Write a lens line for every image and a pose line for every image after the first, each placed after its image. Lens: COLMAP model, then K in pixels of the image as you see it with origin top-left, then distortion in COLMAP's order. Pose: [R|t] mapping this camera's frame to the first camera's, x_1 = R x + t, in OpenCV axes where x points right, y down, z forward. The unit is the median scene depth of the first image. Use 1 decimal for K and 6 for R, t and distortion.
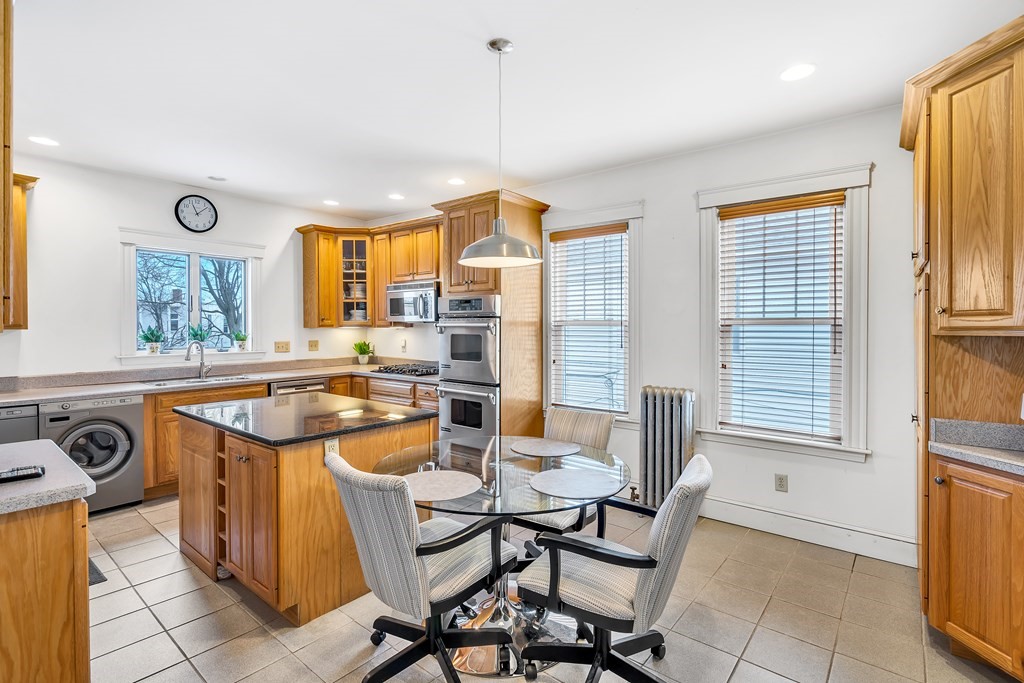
lens RADIAL K [[471.1, 0, 488.0], [0, 471.1, 333.0], [0, 0, 1]] dist [-0.000928, 0.000679]
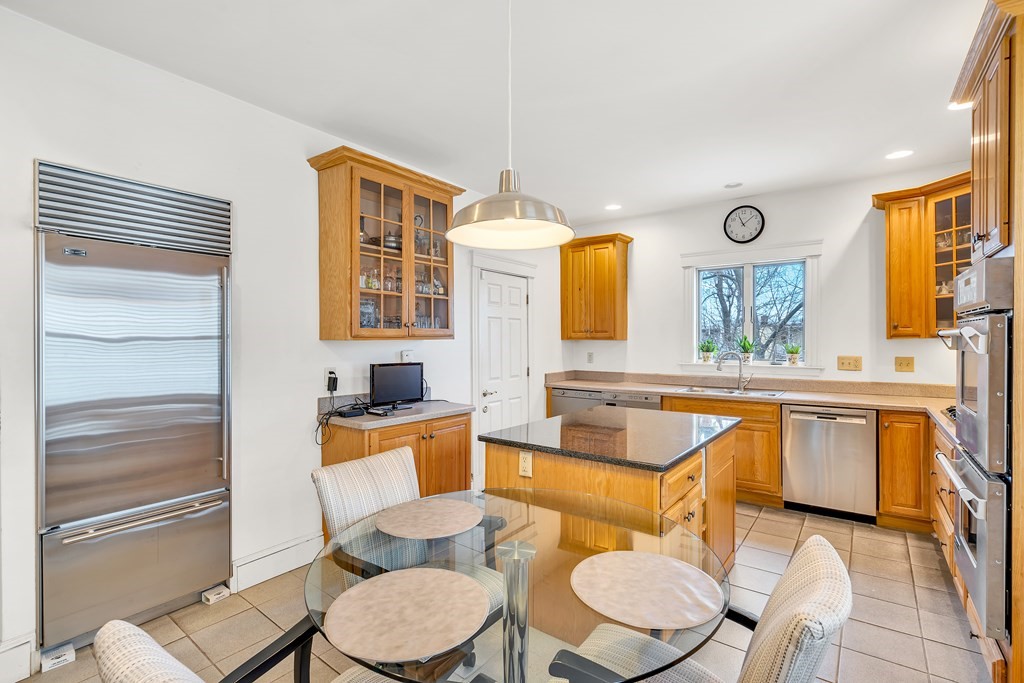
lens RADIAL K [[471.1, 0, 518.7], [0, 471.1, 339.8], [0, 0, 1]] dist [-0.000928, 0.000679]
pose [[0.080242, 0.003724, -0.996768, 0.354231], [-0.007856, 0.999964, 0.003103, -0.009166], [0.996744, 0.007582, 0.080269, 0.474596]]
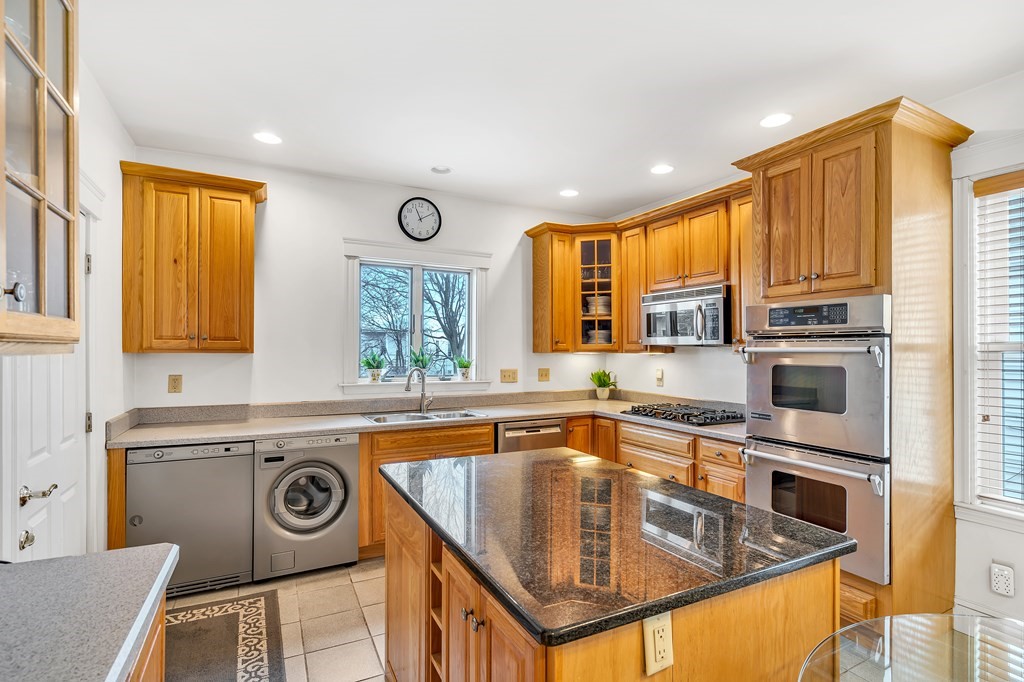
lens RADIAL K [[471.1, 0, 507.4], [0, 471.1, 348.5], [0, 0, 1]] dist [-0.000928, 0.000679]
pose [[0.926268, 0.001323, -0.376863, -0.156584], [-0.008956, 0.999789, -0.018503, -0.003838], [0.376759, 0.020514, 0.926084, 0.286486]]
